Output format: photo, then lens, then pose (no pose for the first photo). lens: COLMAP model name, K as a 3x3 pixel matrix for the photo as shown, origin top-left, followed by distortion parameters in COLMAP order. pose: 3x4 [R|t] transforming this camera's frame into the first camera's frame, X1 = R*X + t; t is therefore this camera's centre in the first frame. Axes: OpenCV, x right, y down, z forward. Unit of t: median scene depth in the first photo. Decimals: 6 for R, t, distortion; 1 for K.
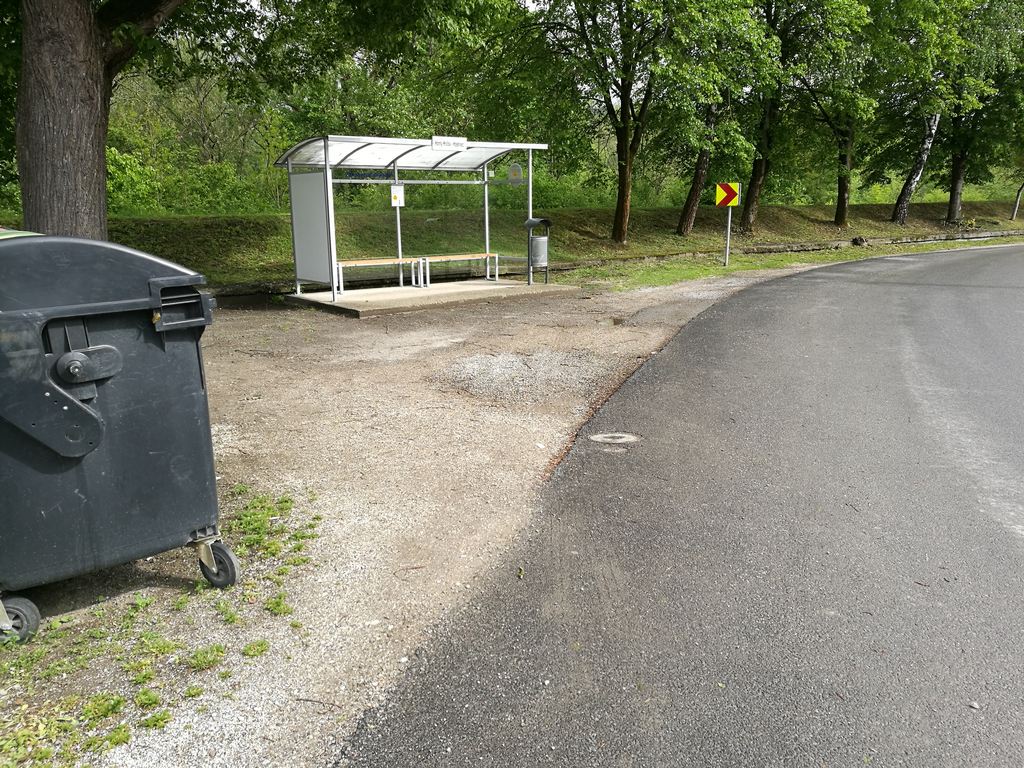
lens RADIAL K [[820.6, 0, 512.0], [0, 820.6, 384.0], [0, 0, 1]] dist [0.038664, 0.007133]
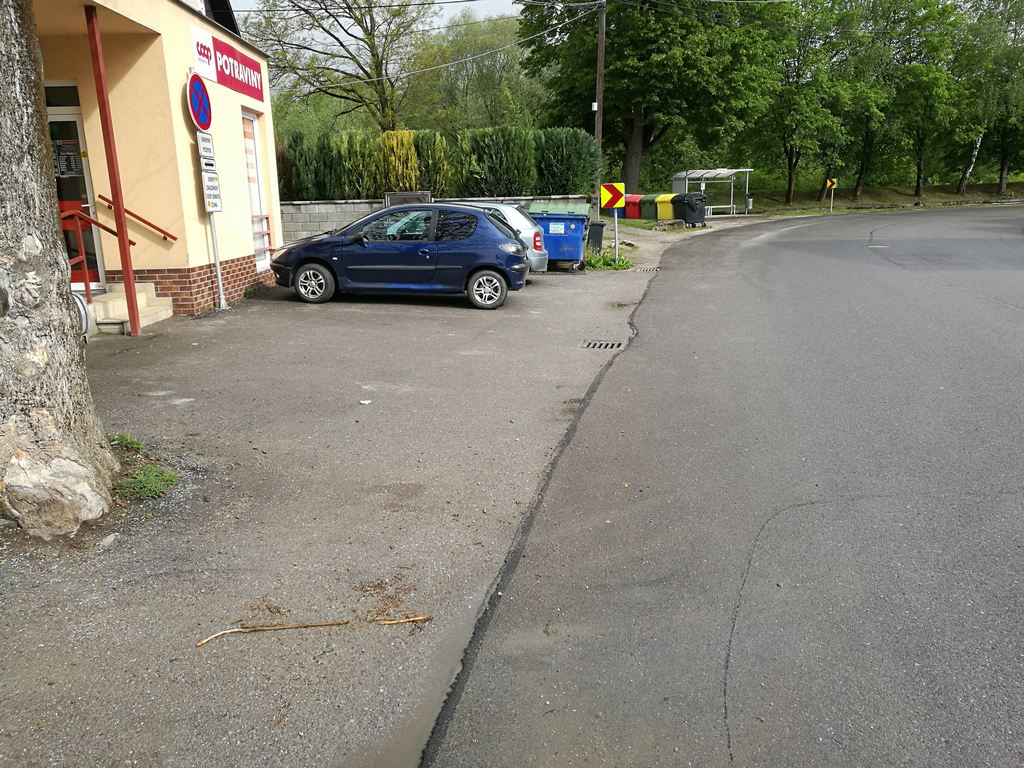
lens RADIAL K [[830.2, 0, 512.0], [0, 830.2, 384.0], [0, 0, 1]] dist [-0.064436, 0.217554]
pose [[0.961832, 0.049107, -0.269198, 0.030745], [-0.044796, 0.998751, 0.022137, 0.331517], [0.269949, -0.009233, 0.962830, -1.524548]]
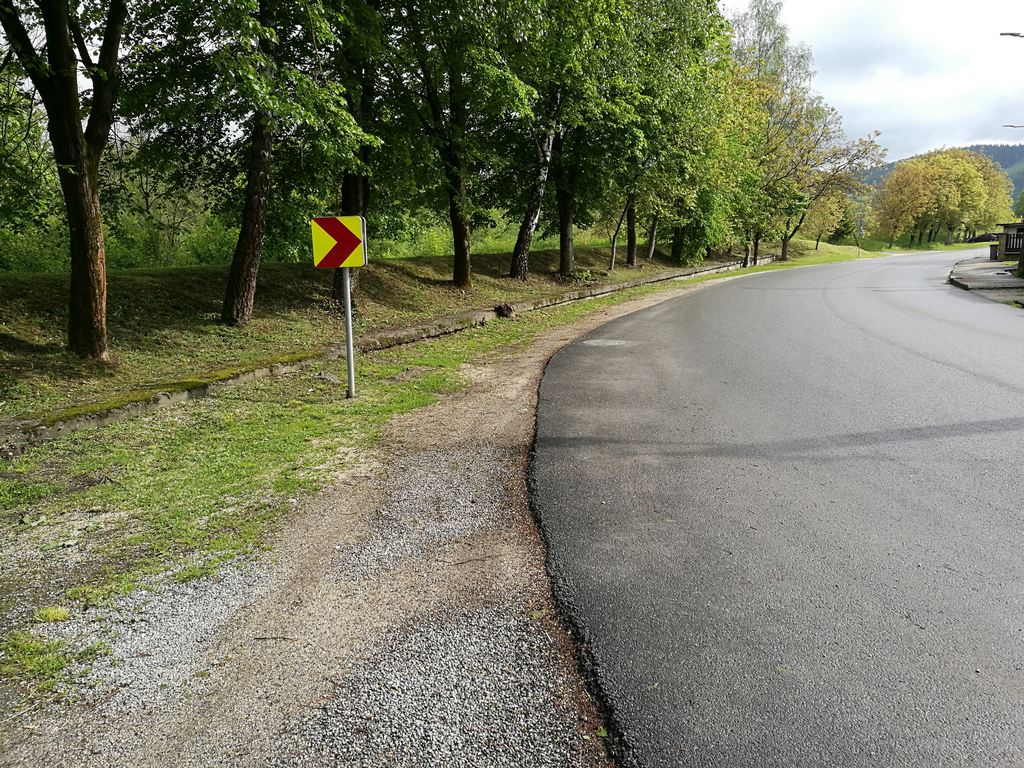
lens RADIAL K [[806.2, 0, 512.0], [0, 806.2, 384.0], [0, 0, 1]] dist [-0.004117, -0.004209]
pose [[0.844060, -0.107979, 0.525265, 0.094252], [0.136135, 0.990575, -0.015126, -0.122116], [-0.518681, 0.084274, 0.850804, 0.533210]]
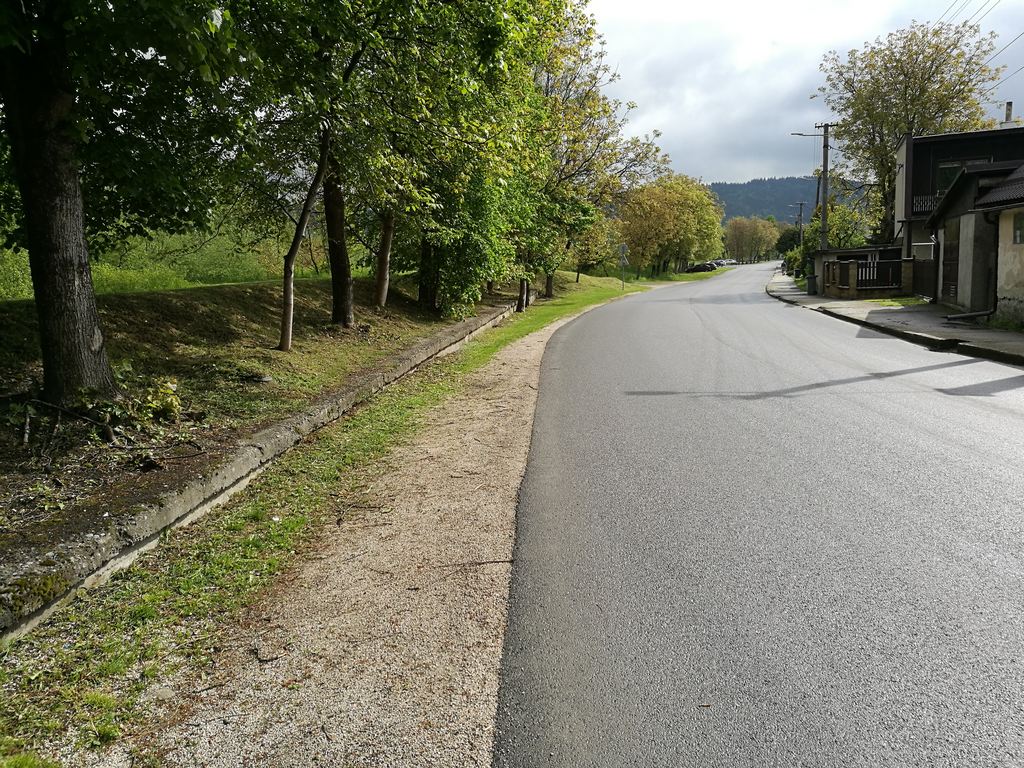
lens RADIAL K [[820.6, 0, 512.0], [0, 820.6, 384.0], [0, 0, 1]] dist [0.038664, 0.007133]
pose [[0.617377, -0.122274, 0.777107, 0.624206], [0.194625, 0.980878, -0.000285, -0.253690], [-0.762212, 0.151420, 0.629369, 1.125370]]
